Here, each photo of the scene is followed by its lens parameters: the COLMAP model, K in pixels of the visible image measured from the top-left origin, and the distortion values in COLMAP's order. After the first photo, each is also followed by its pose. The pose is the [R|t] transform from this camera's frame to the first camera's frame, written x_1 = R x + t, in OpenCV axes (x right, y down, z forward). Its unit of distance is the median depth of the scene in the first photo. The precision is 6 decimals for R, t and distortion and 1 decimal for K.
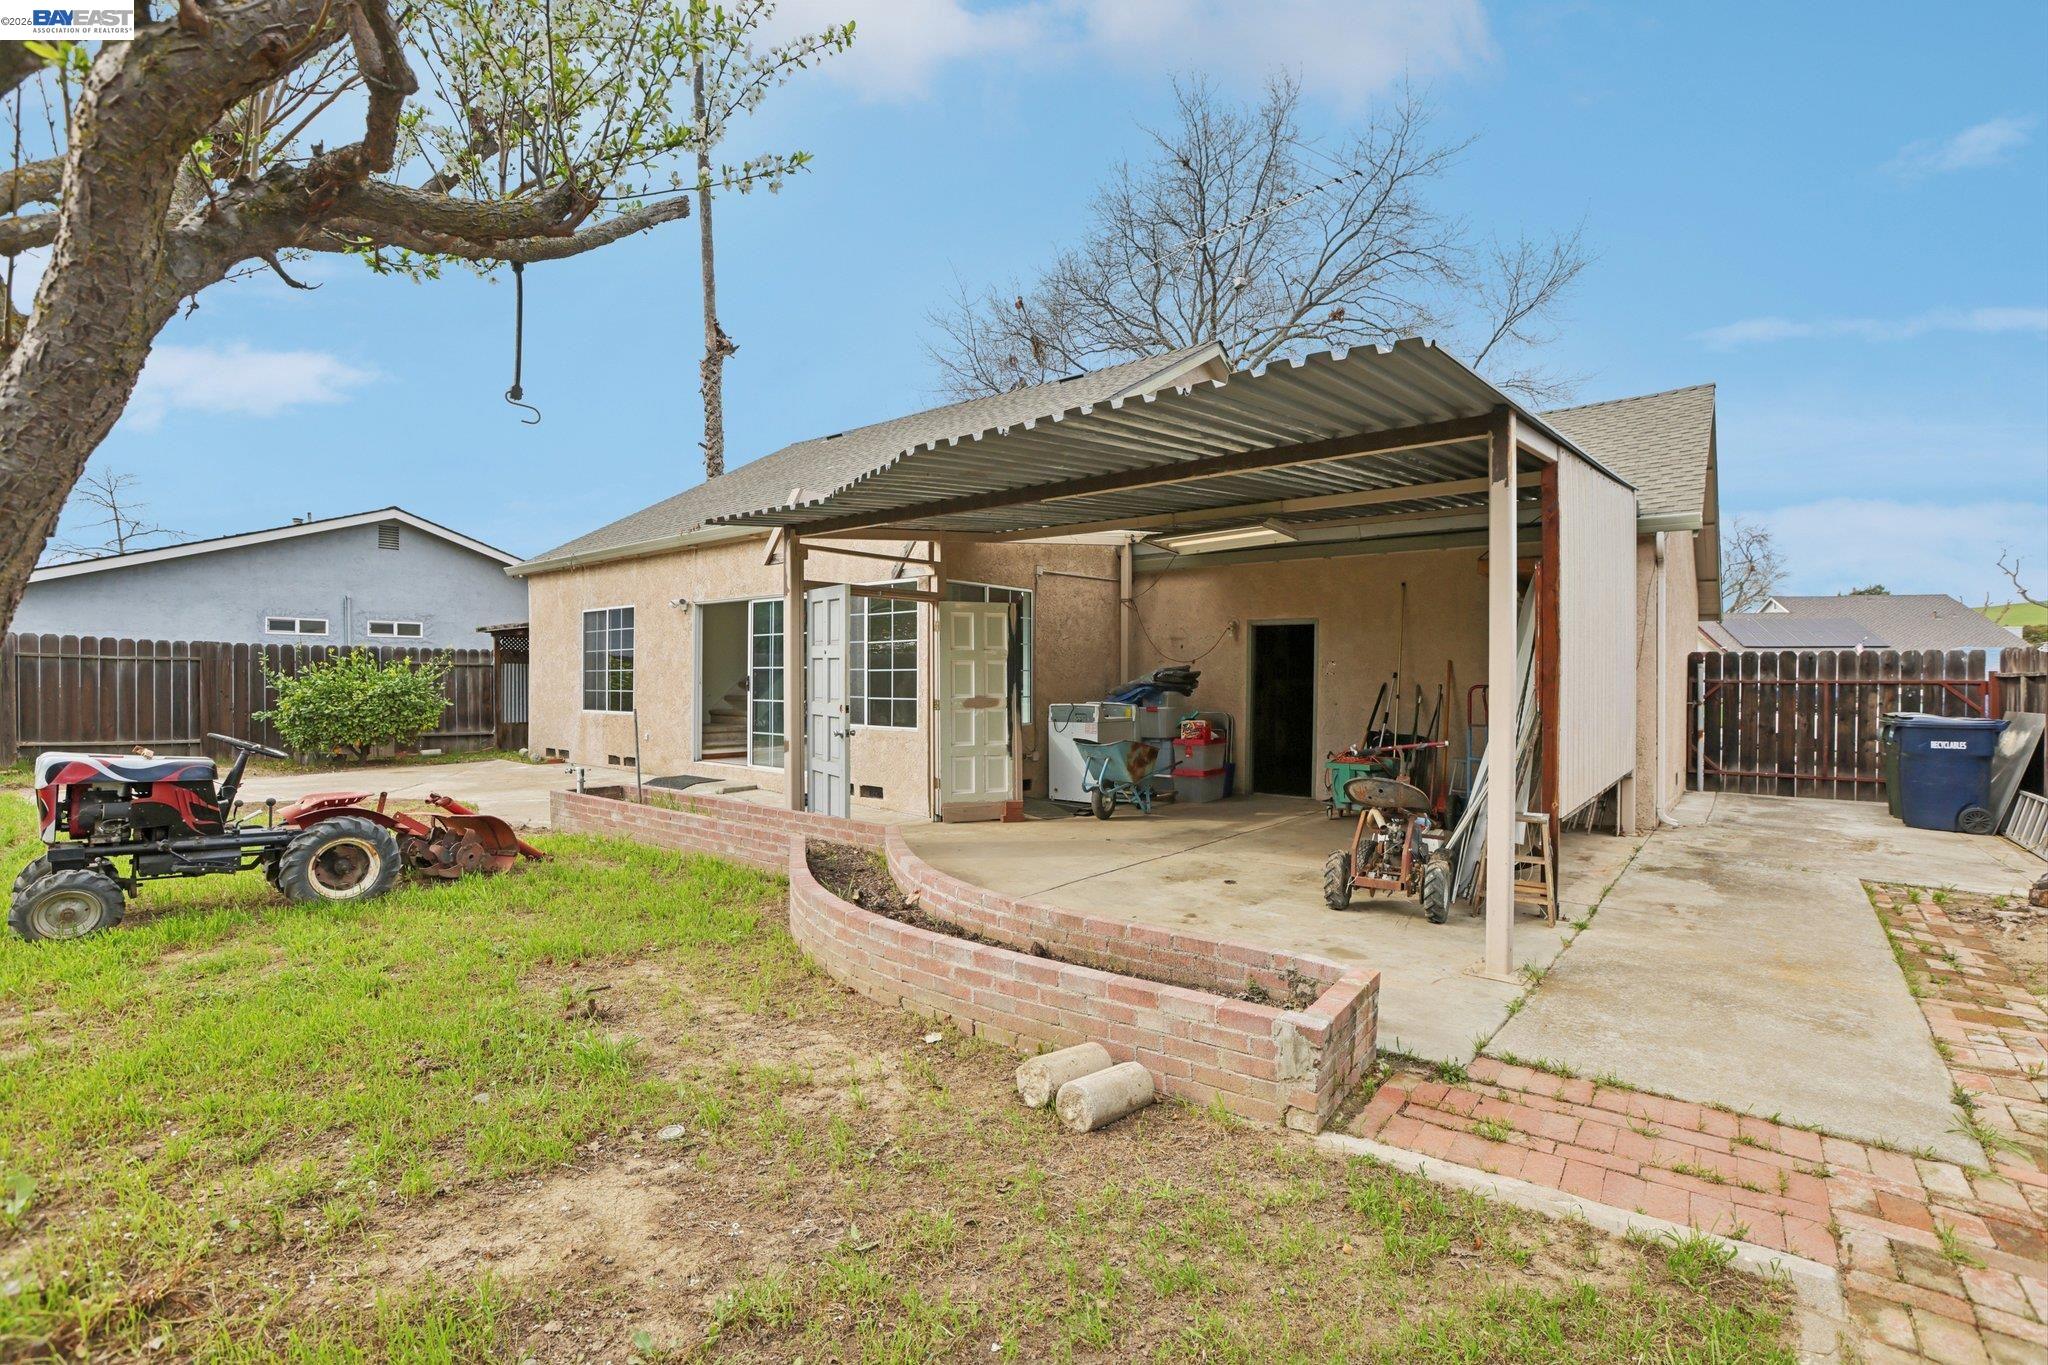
lens RADIAL K [[922.6, 0, 1038.2], [0, 922.6, 684.7], [0, 0, 1]] dist [-0.015954, 0.000649]
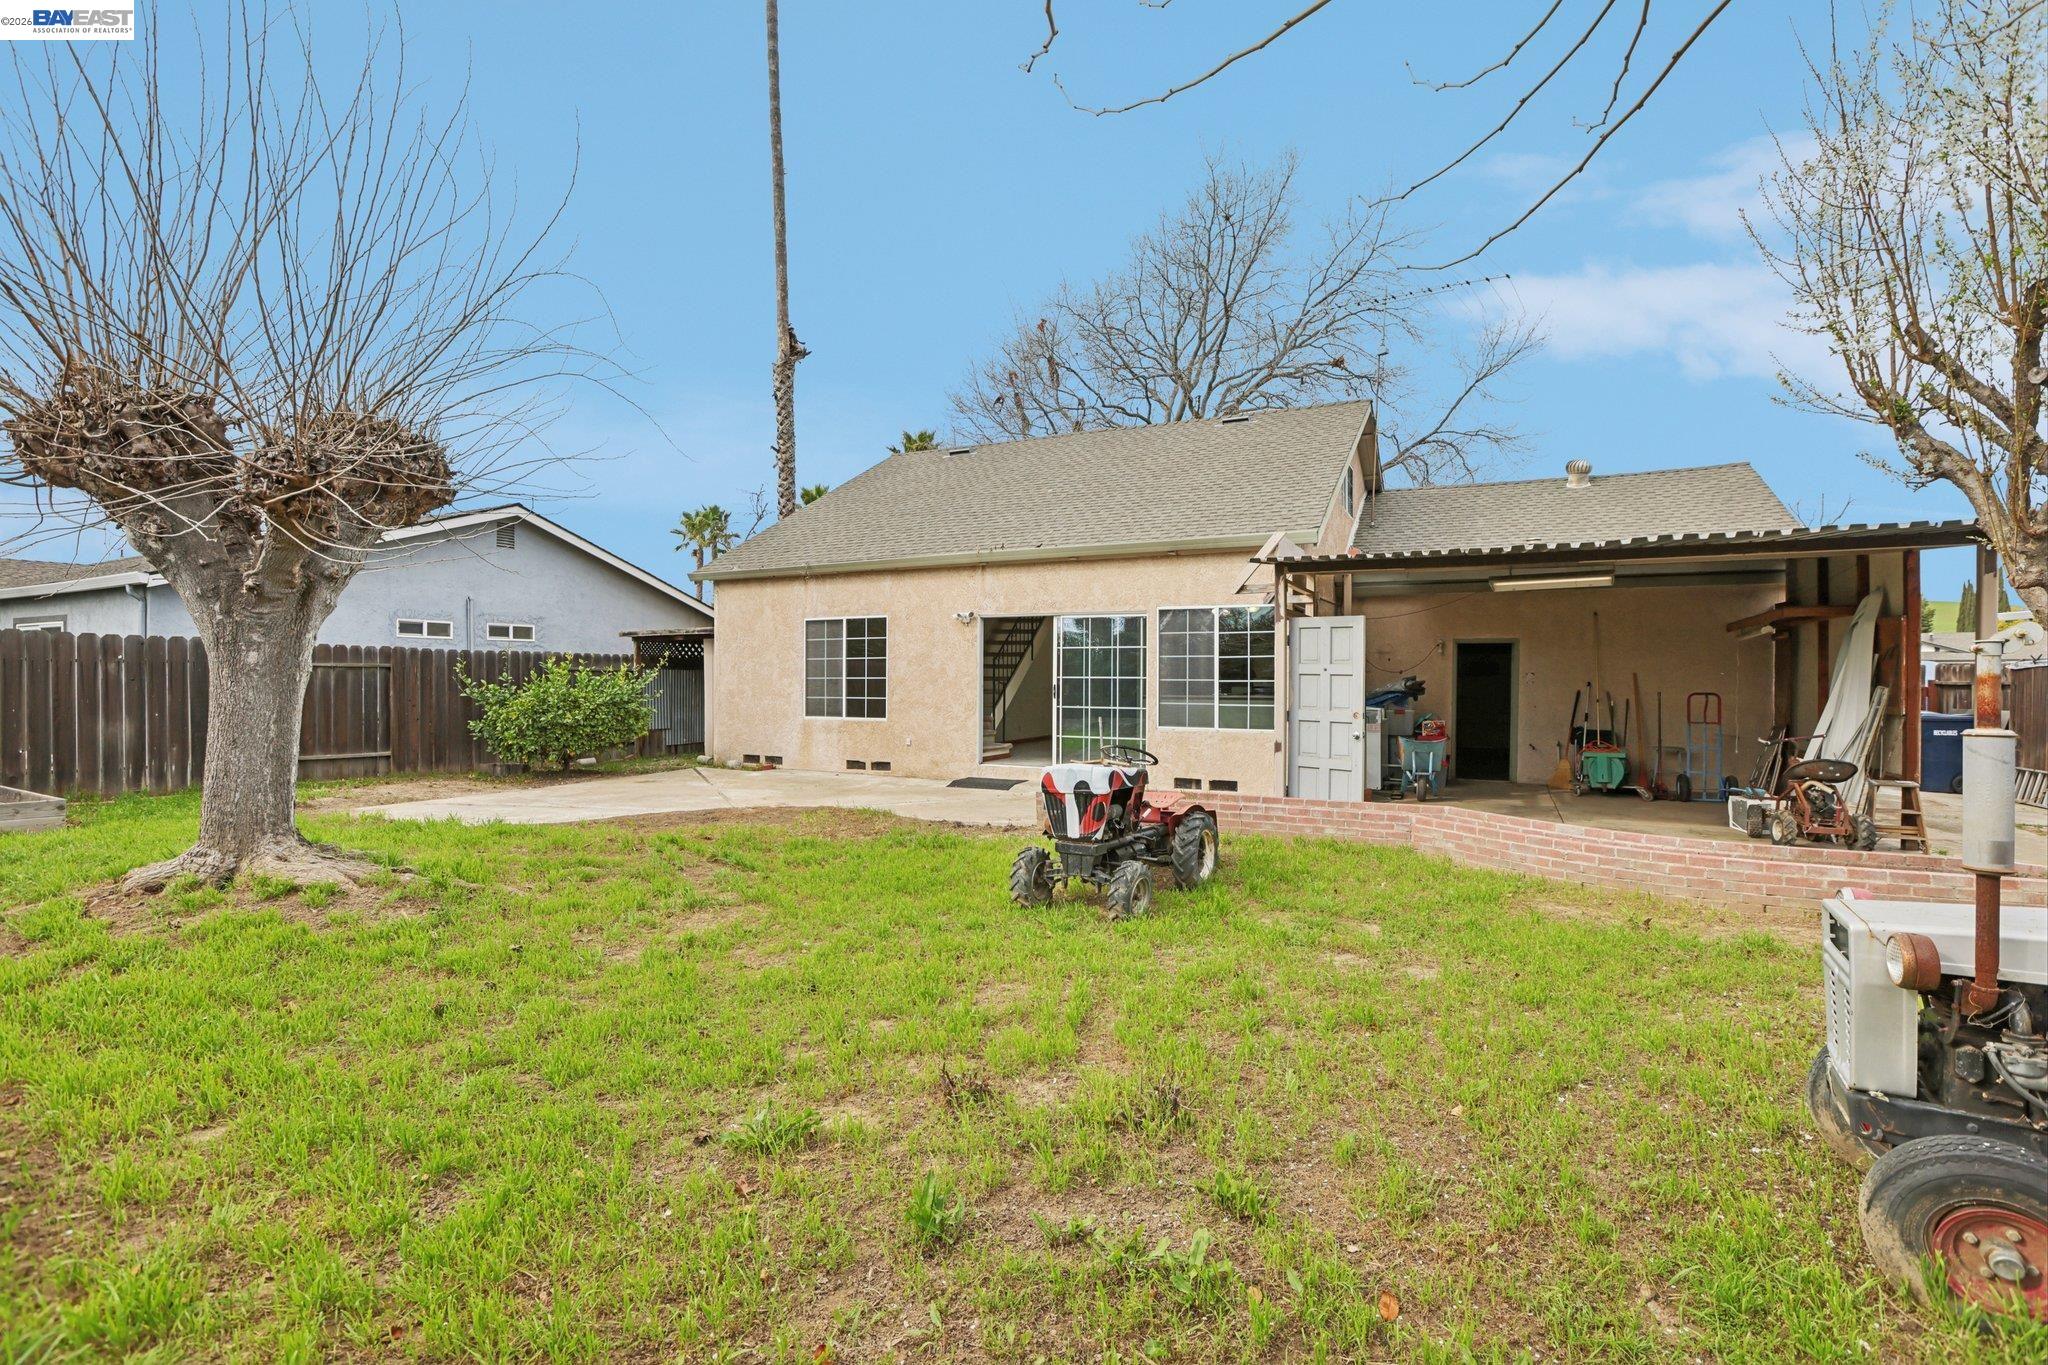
lens RADIAL K [[922.6, 0, 1038.2], [0, 922.6, 684.7], [0, 0, 1]] dist [-0.015954, 0.000649]
pose [[0.976819, -0.000621, 0.214066, -0.461461], [0.000700, 1.000000, -0.000294, -0.007412], [-0.214066, 0.000437, 0.976819, -0.052632]]
